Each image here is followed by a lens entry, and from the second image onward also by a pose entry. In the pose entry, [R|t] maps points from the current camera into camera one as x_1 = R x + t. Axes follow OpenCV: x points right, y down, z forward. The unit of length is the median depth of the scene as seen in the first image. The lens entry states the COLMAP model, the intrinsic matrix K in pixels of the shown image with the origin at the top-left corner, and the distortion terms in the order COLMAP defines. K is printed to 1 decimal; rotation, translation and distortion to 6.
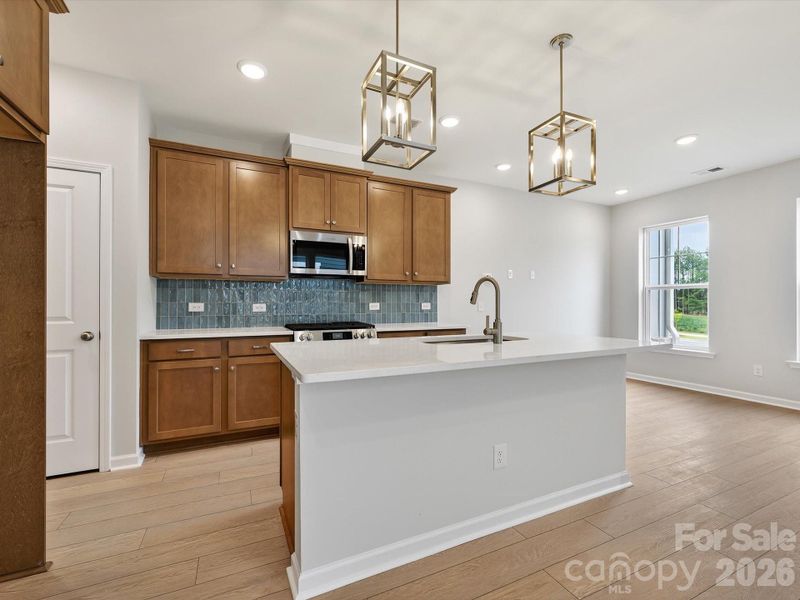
lens RADIAL K [[361.3, 0, 400.4], [0, 361.3, 302.2], [0, 0, 1]] dist [0.001053, -0.001396]
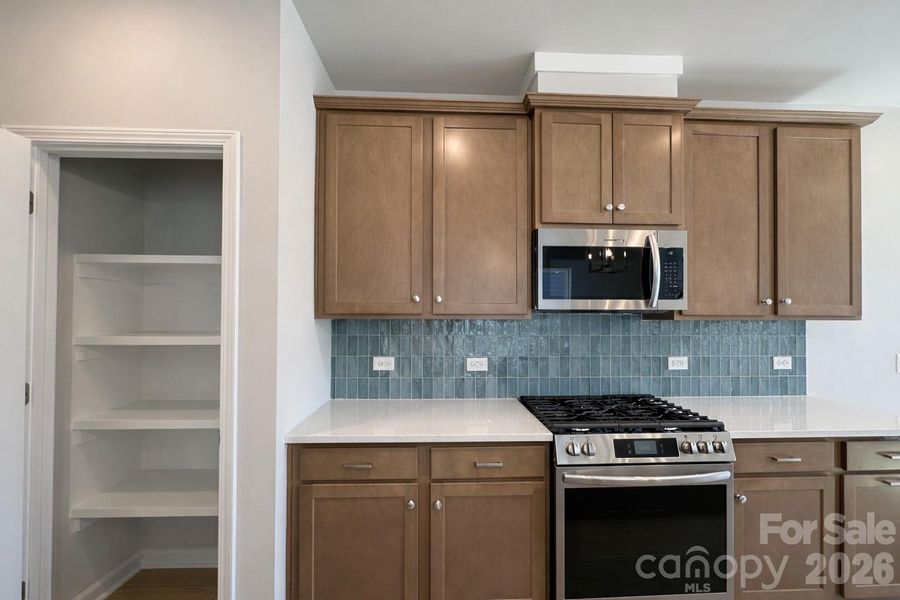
lens RADIAL K [[360.5, 0, 447.0], [0, 360.5, 306.2], [0, 0, 1]] dist [-0.001000, 0.000948]
pose [[0.924838, -0.006701, -0.380301, -0.214581], [-0.001884, 0.999752, -0.022198, -0.070258], [0.380356, 0.021246, 0.924596, 0.439361]]
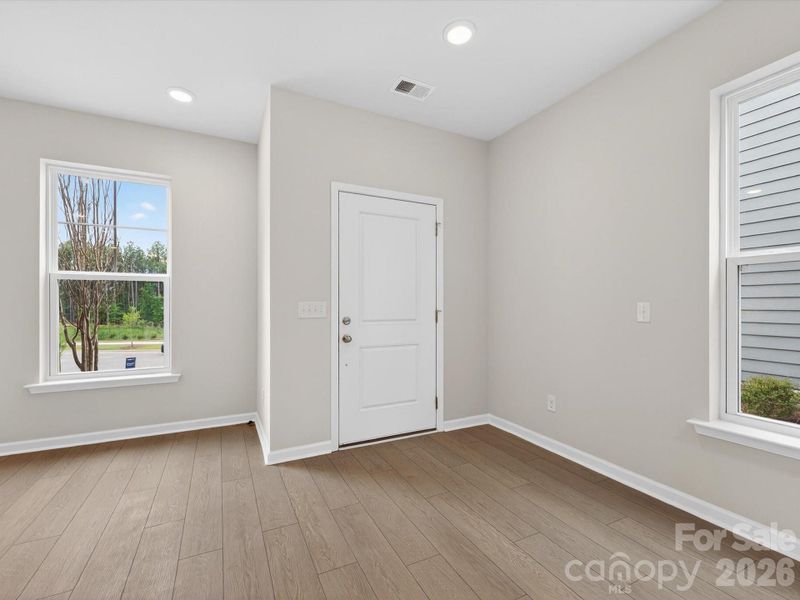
lens RADIAL K [[361.3, 0, 402.4], [0, 361.3, 307.0], [0, 0, 1]] dist [0.001053, -0.001396]
pose [[-0.027983, -0.006613, 0.999587, 0.402875], [-0.006605, 0.999958, 0.006430, 0.000273], [-0.999587, -0.006422, -0.028026, 0.334583]]
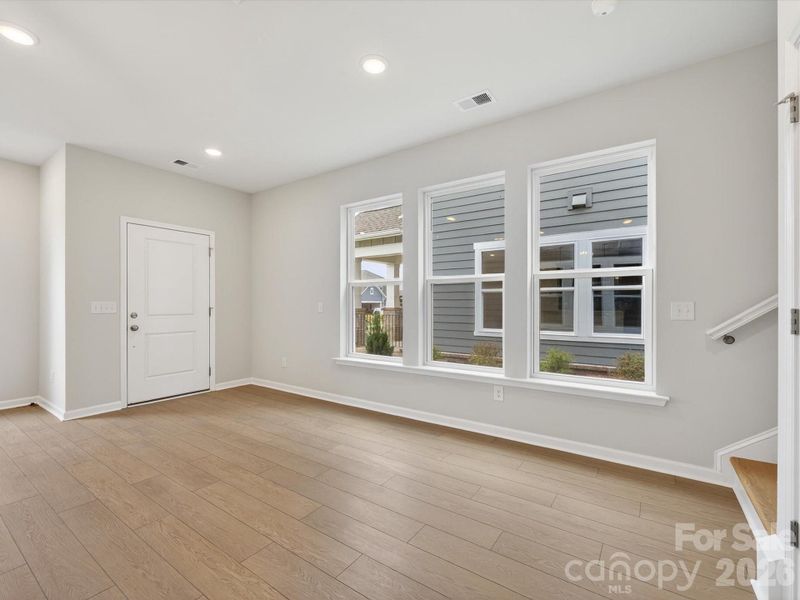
lens RADIAL K [[361.3, 0, 400.9], [0, 361.3, 306.2], [0, 0, 1]] dist [0.001053, -0.001396]
pose [[-0.498616, -0.005611, 0.866805, -0.194559], [-0.007133, 0.999972, 0.002370, 0.000000], [-0.866794, -0.005002, -0.498642, 0.275408]]
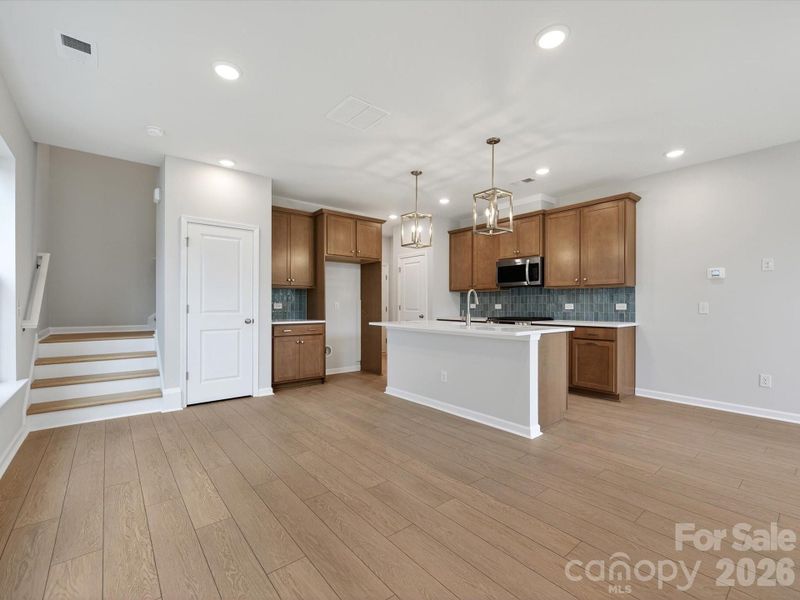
lens RADIAL K [[361.3, 0, 403.6], [0, 361.3, 303.8], [0, 0, 1]] dist [0.001053, -0.001396]
pose [[0.250067, -0.000339, -0.968229, 1.180424], [0.004225, 0.999991, 0.000741, -0.001305], [0.968219, -0.004276, 0.250066, 0.136094]]
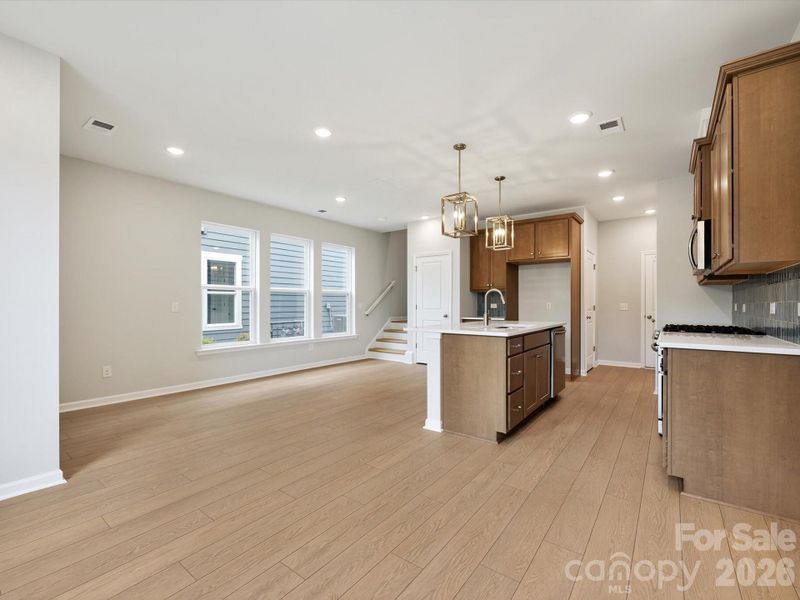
lens RADIAL K [[361.3, 0, 401.7], [0, 361.3, 304.0], [0, 0, 1]] dist [0.001053, -0.001396]
pose [[-0.881994, -0.002504, -0.471254, 0.913013], [0.001277, 0.999970, -0.007703, 0.010187], [0.471259, -0.007396, -0.881964, 1.456698]]
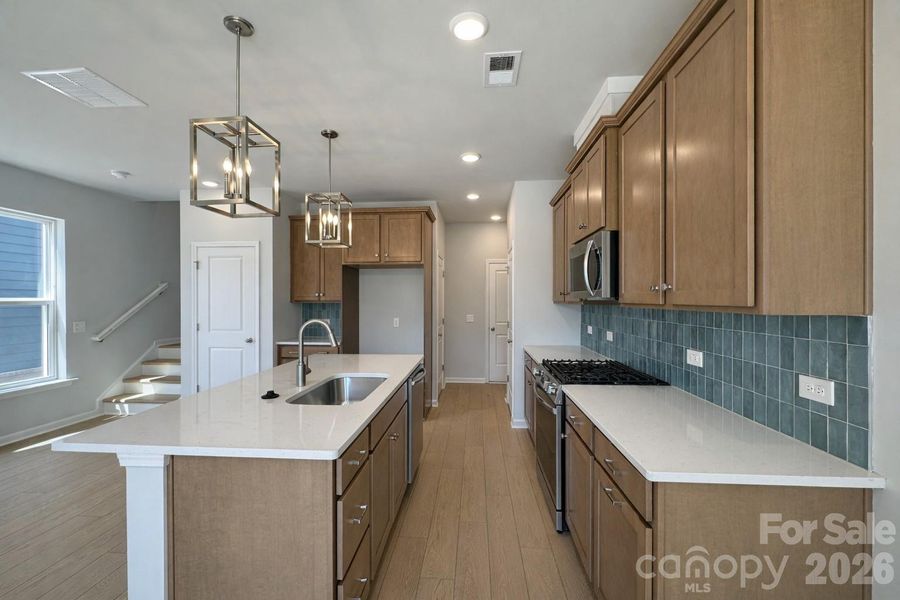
lens RADIAL K [[360.5, 0, 450.7], [0, 360.5, 302.7], [0, 0, 1]] dist [-0.001000, 0.000948]
pose [[-0.491135, 0.005854, -0.871064, 0.561965], [0.003470, 0.999983, 0.004763, -0.072388], [0.871076, -0.000683, -0.491147, 1.112450]]
